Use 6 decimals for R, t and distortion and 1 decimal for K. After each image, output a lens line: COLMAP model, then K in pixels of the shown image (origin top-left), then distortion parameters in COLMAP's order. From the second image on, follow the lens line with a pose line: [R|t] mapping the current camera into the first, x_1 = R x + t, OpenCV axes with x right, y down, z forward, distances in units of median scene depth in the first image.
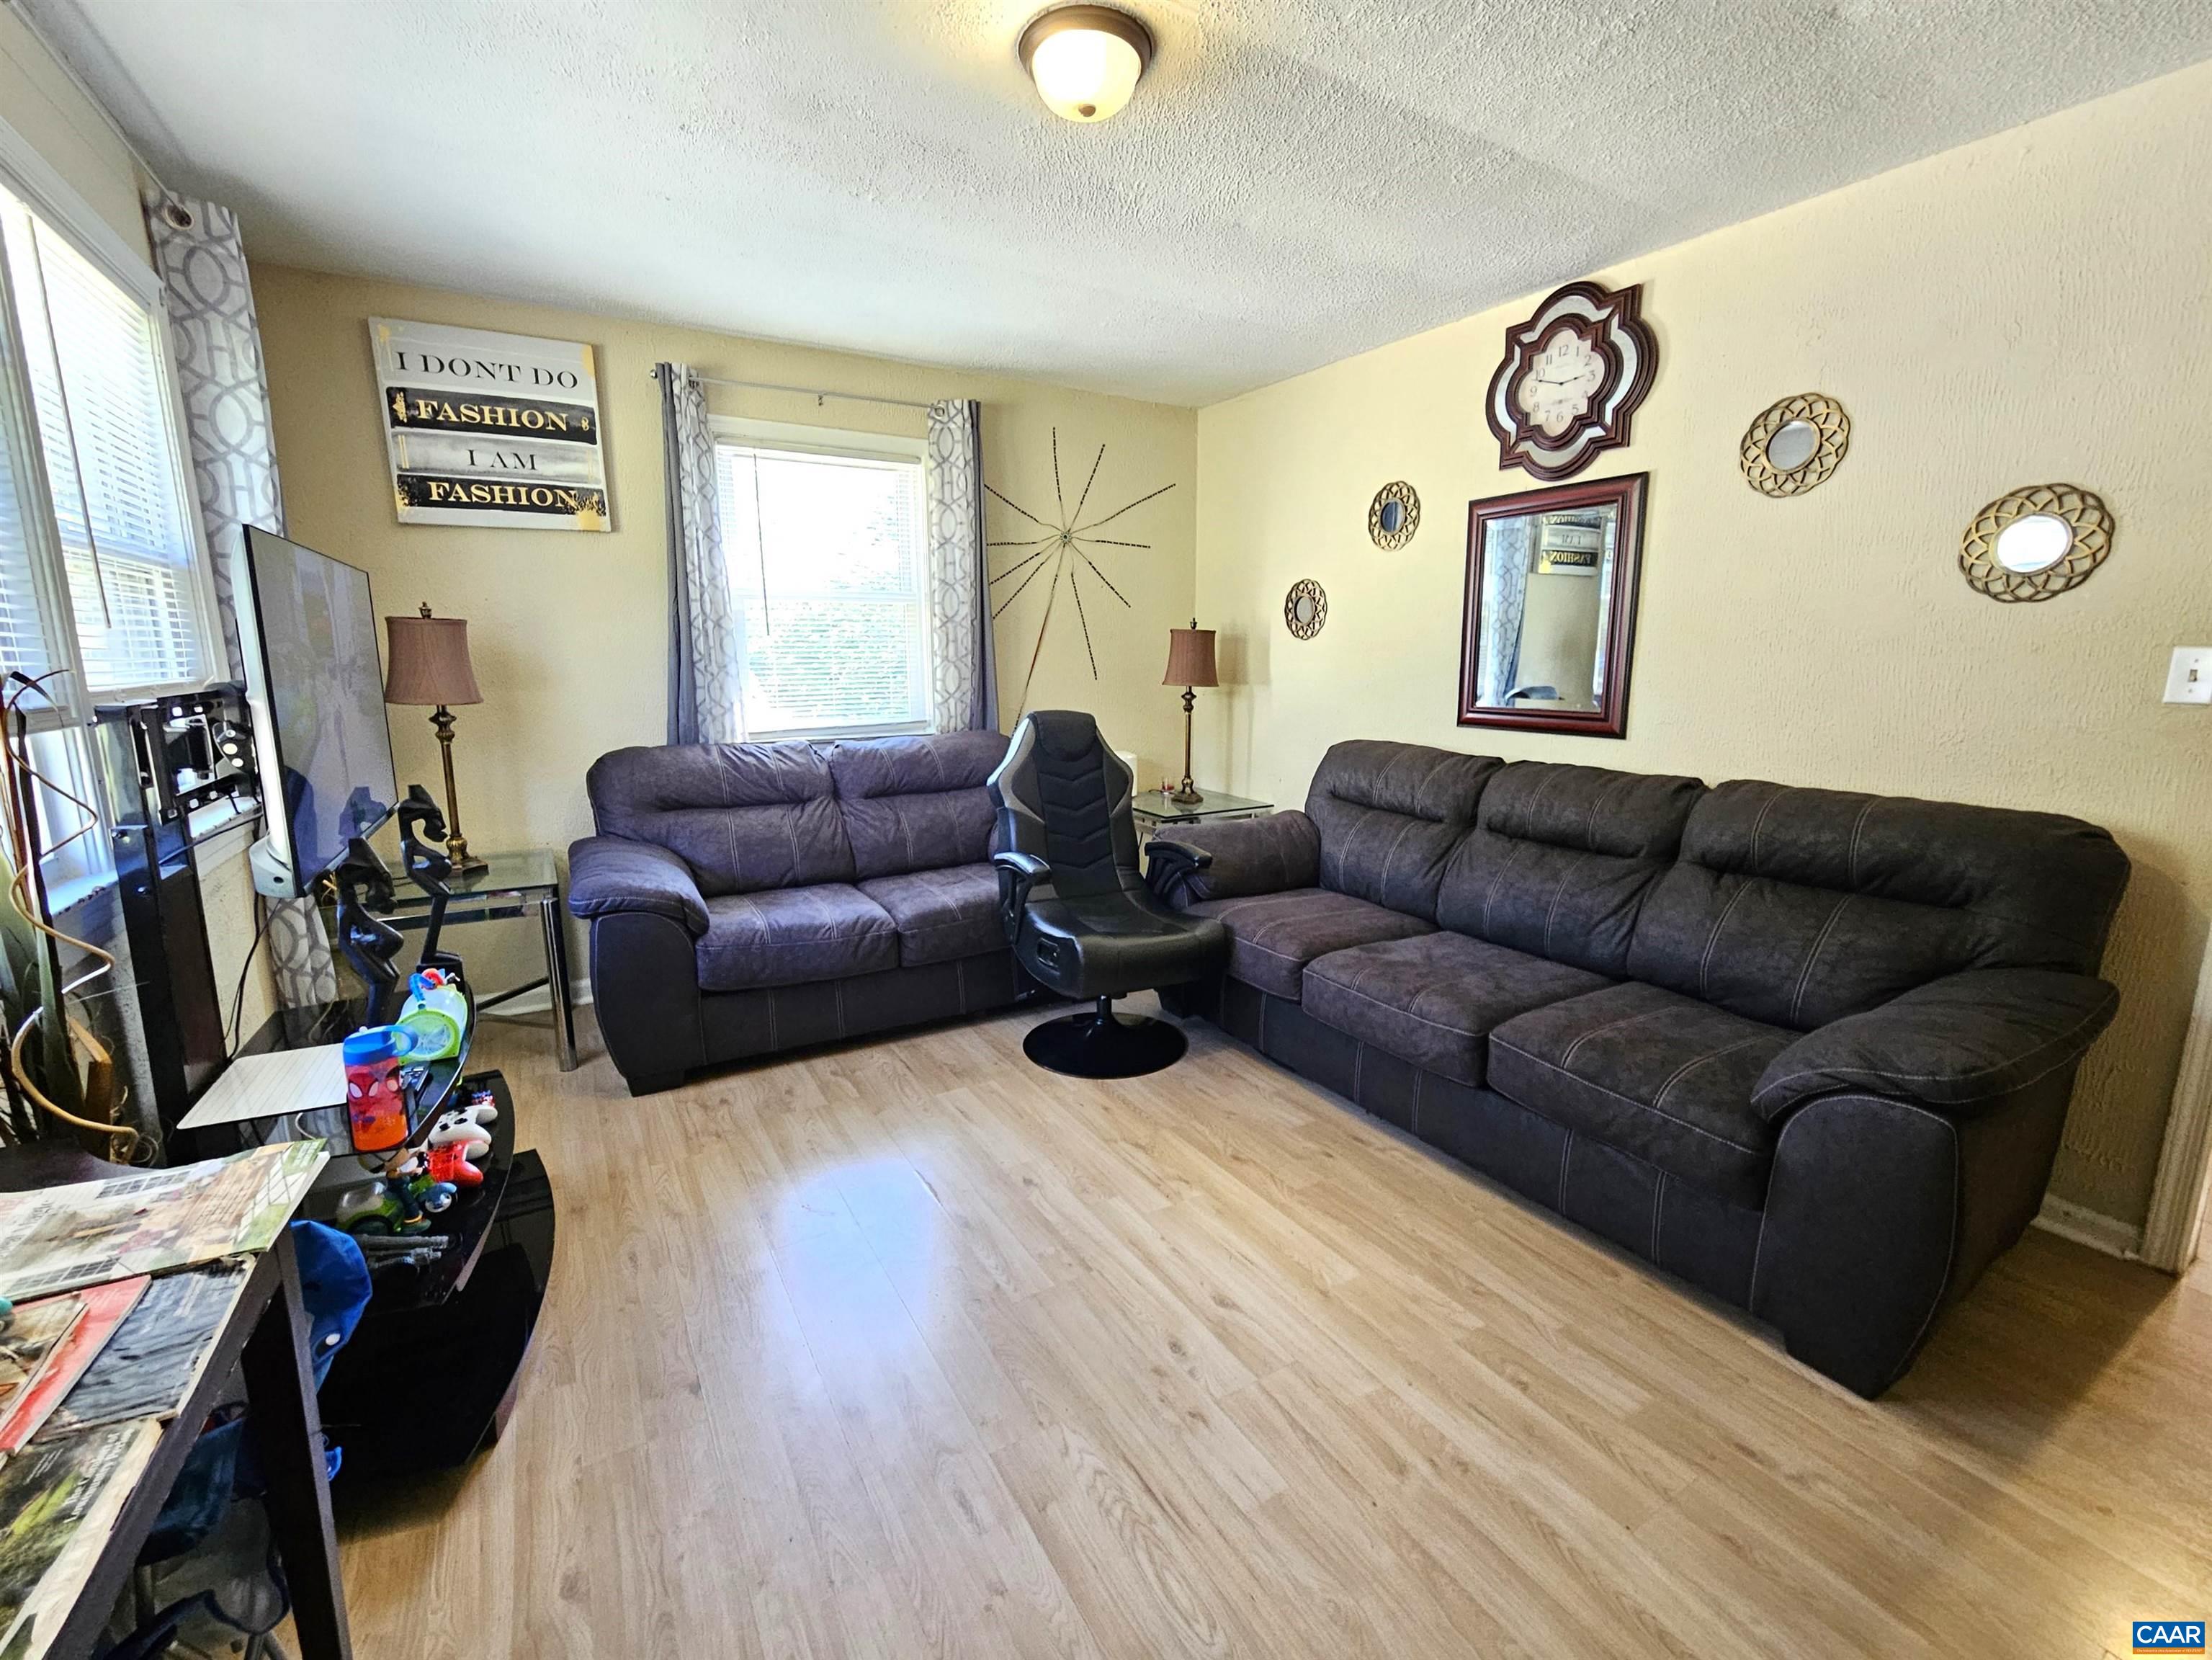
lens RADIAL K [[962.2, 0, 1106.0], [0, 962.2, 830.0], [0, 0, 1]] dist [-0.000435, 0.000178]
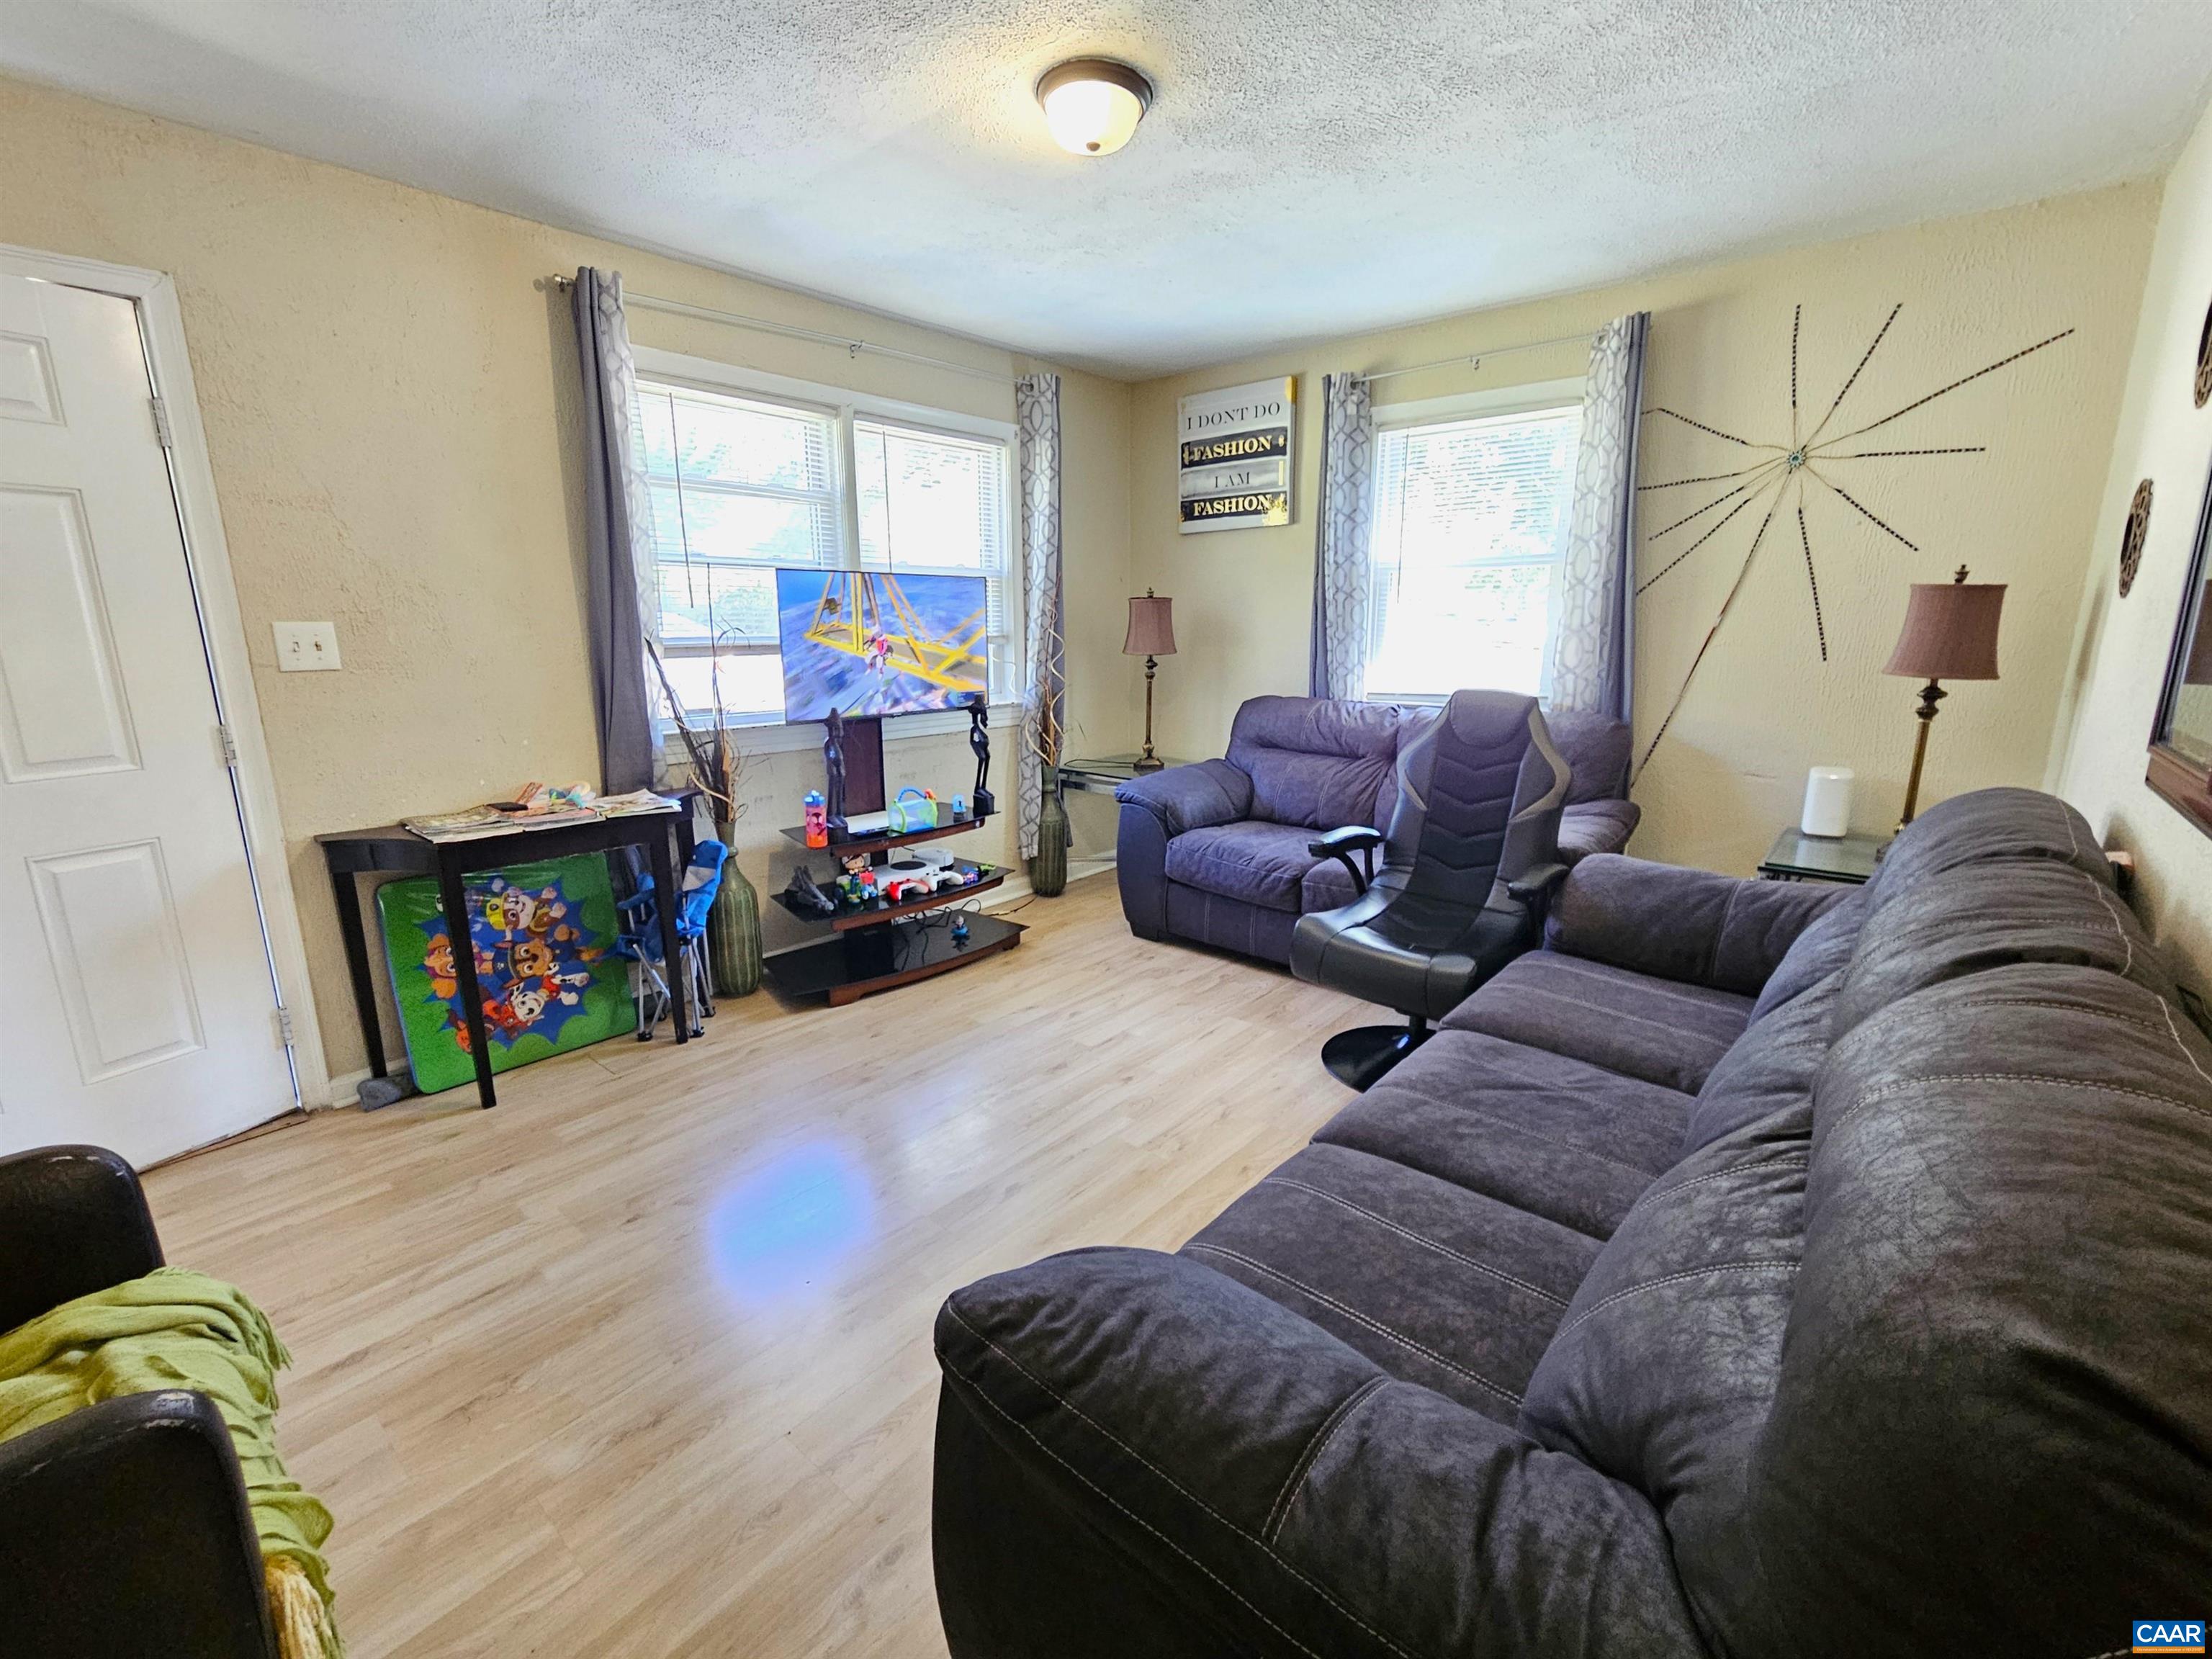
lens RADIAL K [[972.7, 0, 1109.0], [0, 972.7, 840.8], [0, 0, 1]] dist [-0.003793, -0.000351]
pose [[0.305136, 0.211735, -0.928472, 0.710218], [-0.172864, 0.971088, 0.164642, -0.078660], [0.936488, 0.110261, 0.332915, 0.417323]]
